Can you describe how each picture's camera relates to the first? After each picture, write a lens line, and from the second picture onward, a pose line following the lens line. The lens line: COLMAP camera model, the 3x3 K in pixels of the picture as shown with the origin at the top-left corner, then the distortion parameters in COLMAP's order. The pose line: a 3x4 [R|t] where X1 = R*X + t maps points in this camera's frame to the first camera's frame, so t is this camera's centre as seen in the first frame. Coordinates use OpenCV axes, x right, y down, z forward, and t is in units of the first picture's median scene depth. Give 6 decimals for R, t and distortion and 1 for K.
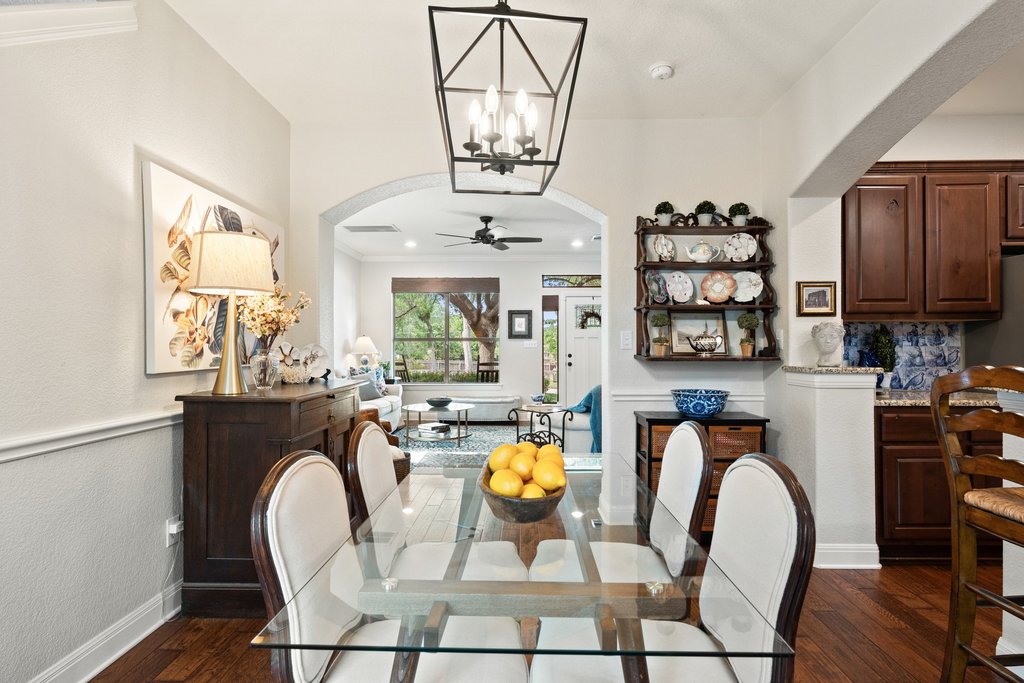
lens RADIAL K [[506.0, 0, 510.2], [0, 506.0, 344.8], [0, 0, 1]] dist [-0.003440, -0.000345]
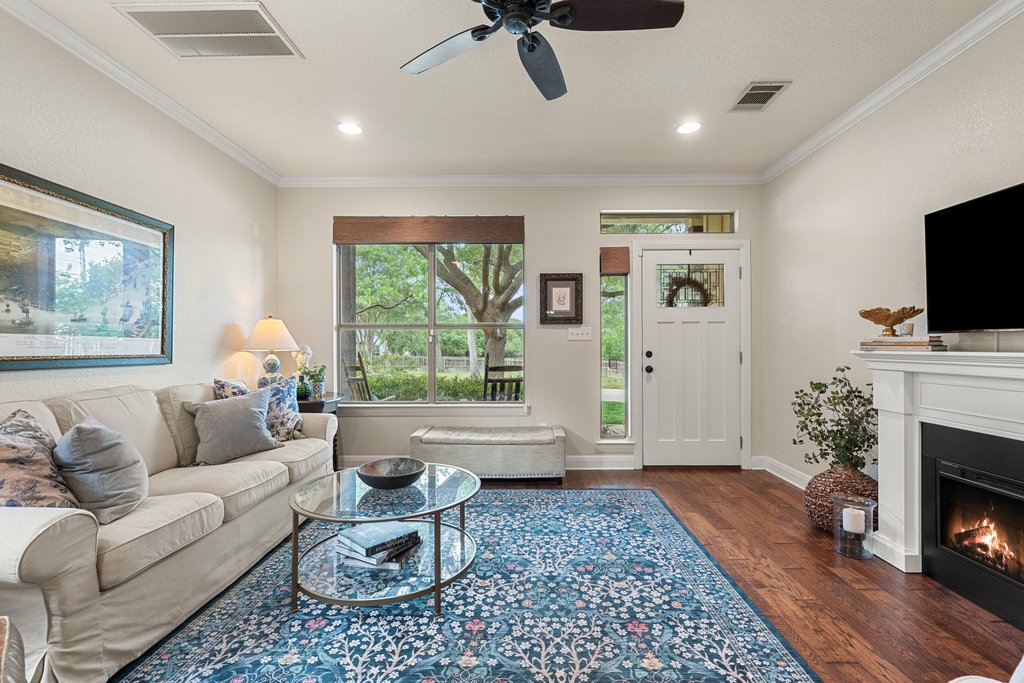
lens RADIAL K [[456.8, 0, 516.2], [0, 456.8, 345.4], [0, 0, 1]] dist [-0.001508, -0.000276]
pose [[0.999948, -0.000826, 0.010151, -0.035331], [0.000758, 0.999977, 0.006739, 0.007959], [-0.010156, -0.006731, 0.999926, 0.489661]]
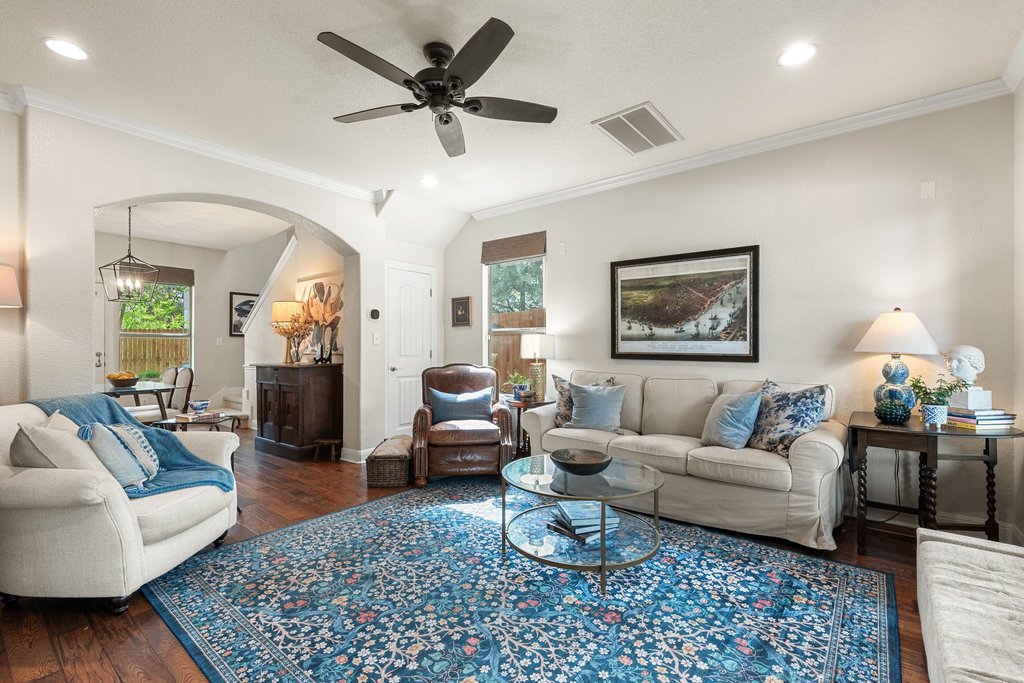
lens RADIAL K [[450.6, 0, 510.6], [0, 450.6, 344.6], [0, 0, 1]] dist [-0.001056, -0.000111]
pose [[-0.607312, 0.001901, -0.794461, 0.166783], [0.009500, 0.999943, -0.004869, 0.008033], [0.794407, -0.010505, -0.607296, 0.915881]]
